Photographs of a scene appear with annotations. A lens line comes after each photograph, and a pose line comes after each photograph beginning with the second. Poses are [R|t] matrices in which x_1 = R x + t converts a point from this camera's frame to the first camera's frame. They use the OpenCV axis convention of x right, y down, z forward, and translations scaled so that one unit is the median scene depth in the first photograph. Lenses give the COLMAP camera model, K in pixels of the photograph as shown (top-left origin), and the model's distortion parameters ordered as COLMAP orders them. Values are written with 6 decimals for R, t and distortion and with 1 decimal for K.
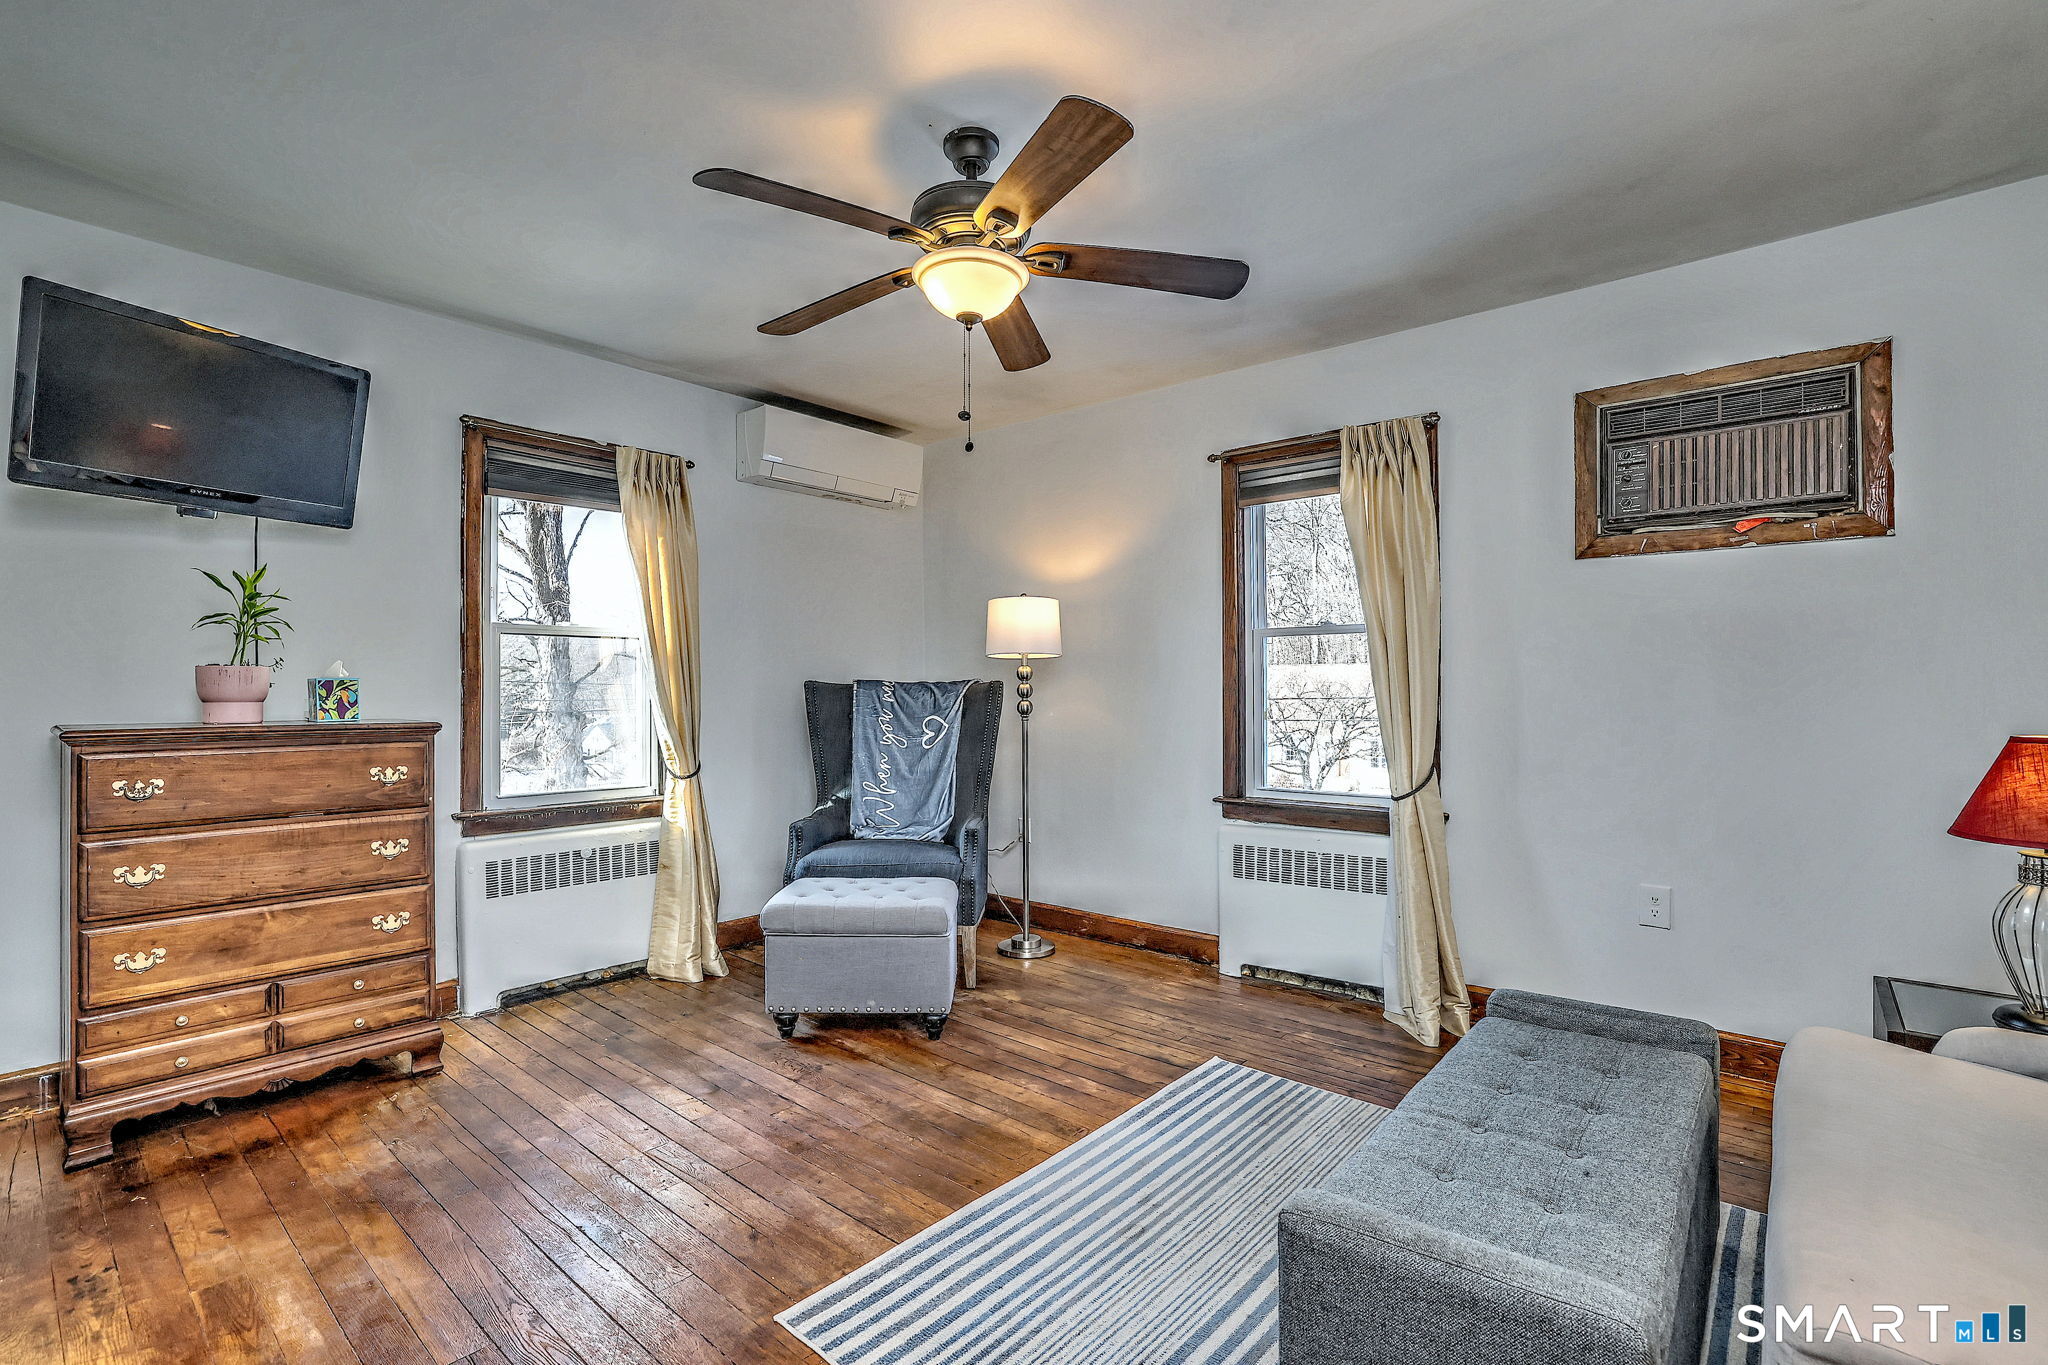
lens RADIAL K [[925.5, 0, 1019.4], [0, 925.5, 683.3], [0, 0, 1]] dist [-0.034007, 0.001077]
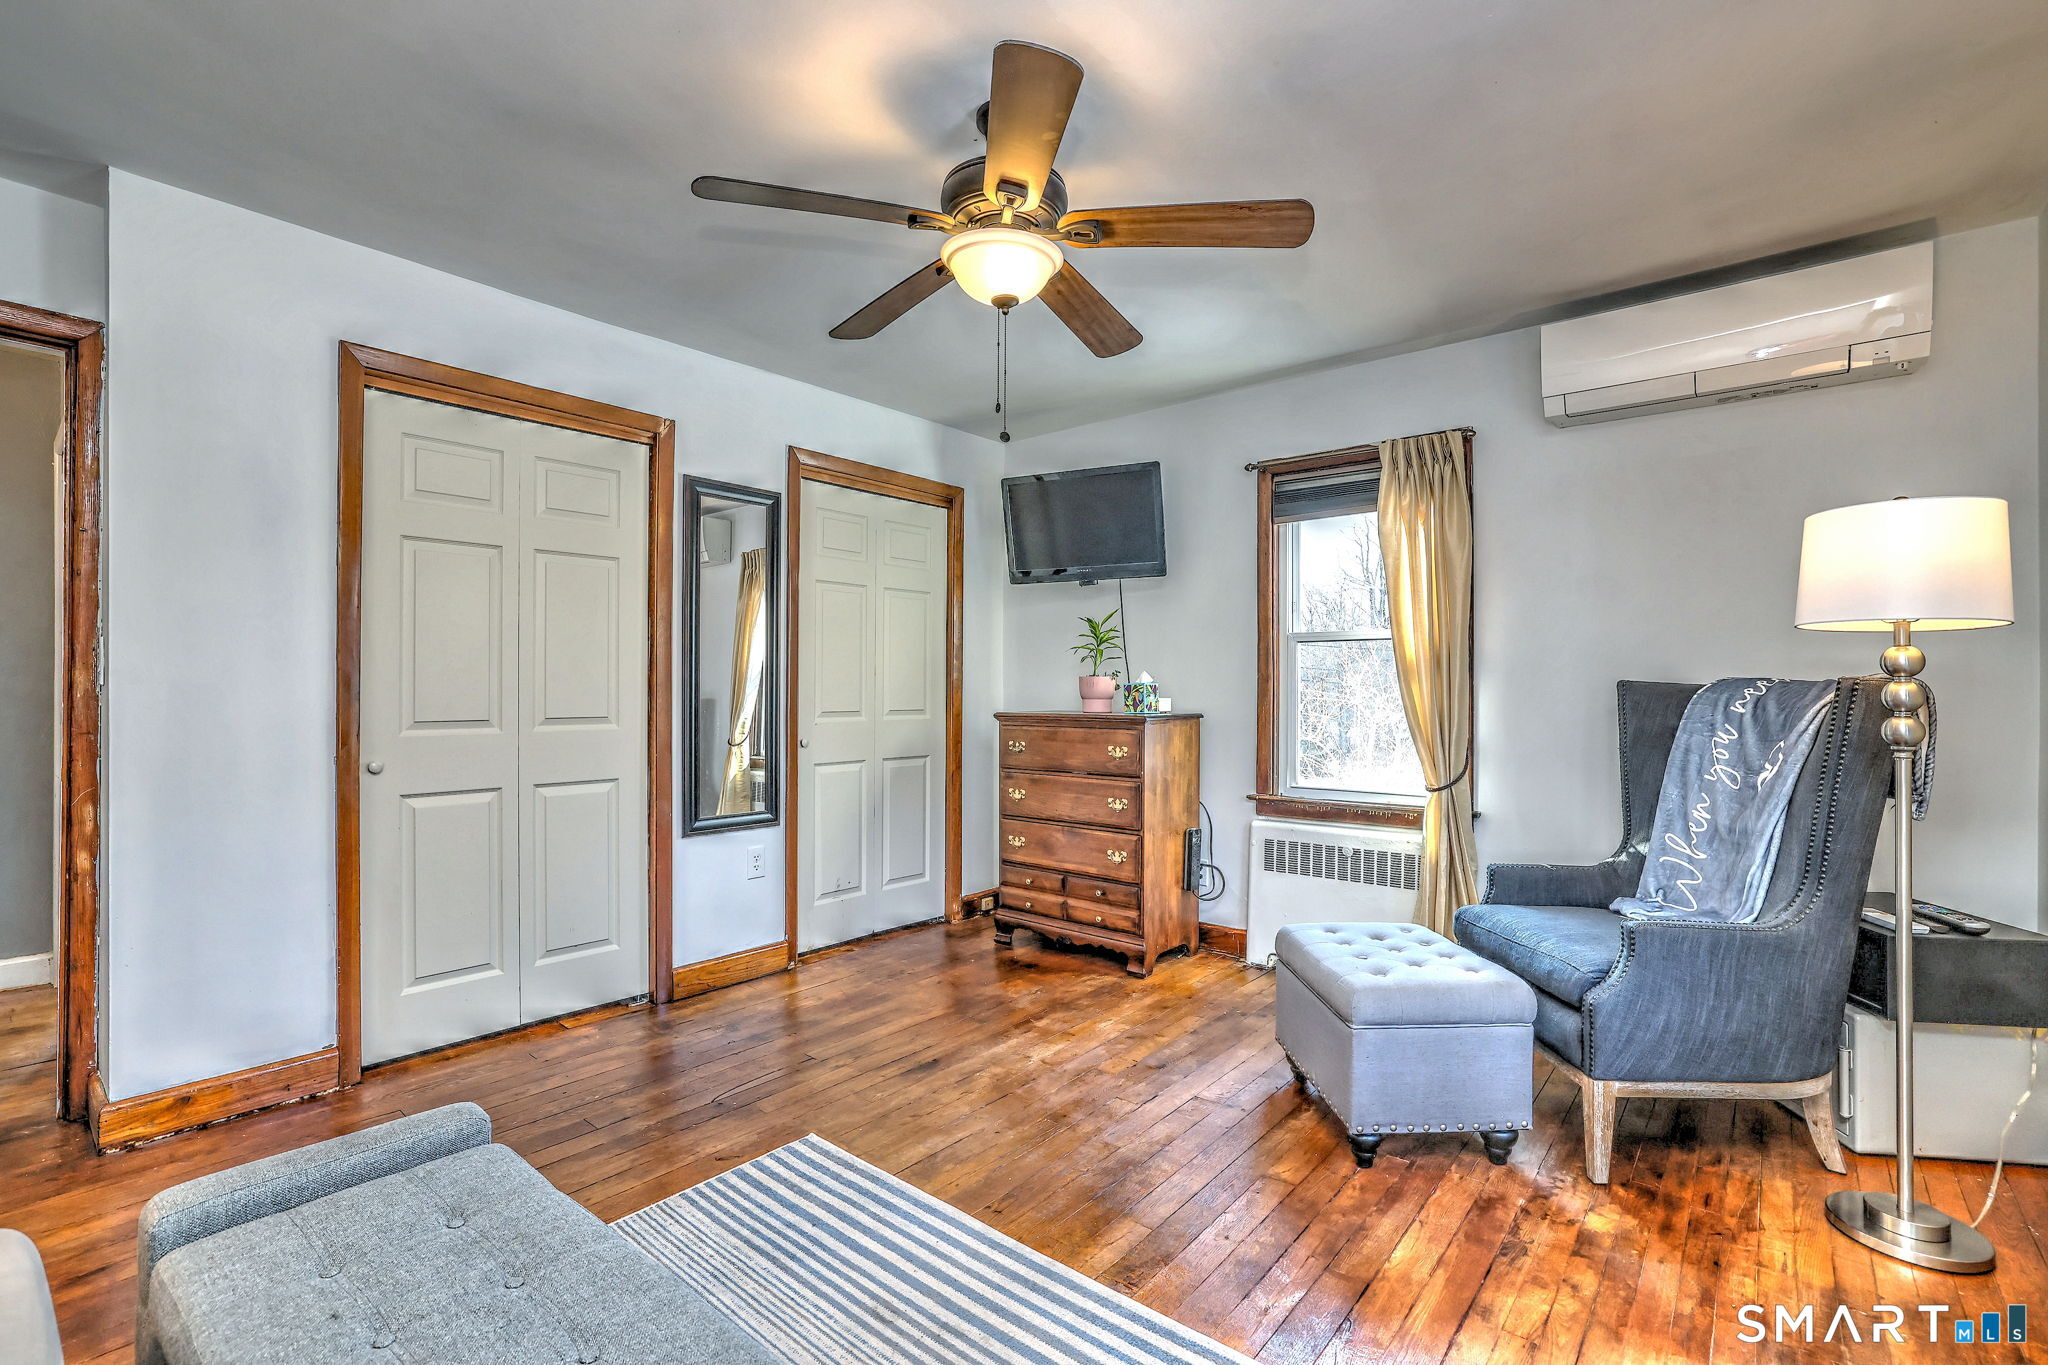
lens RADIAL K [[925.5, 0, 1018.4], [0, 925.5, 684.4], [0, 0, 1]] dist [-0.034007, 0.001077]
pose [[0.004414, -0.005653, -0.999974, 0.726453], [0.004240, 0.999975, -0.005634, 0.003017], [0.999981, -0.004215, 0.004438, 0.819038]]
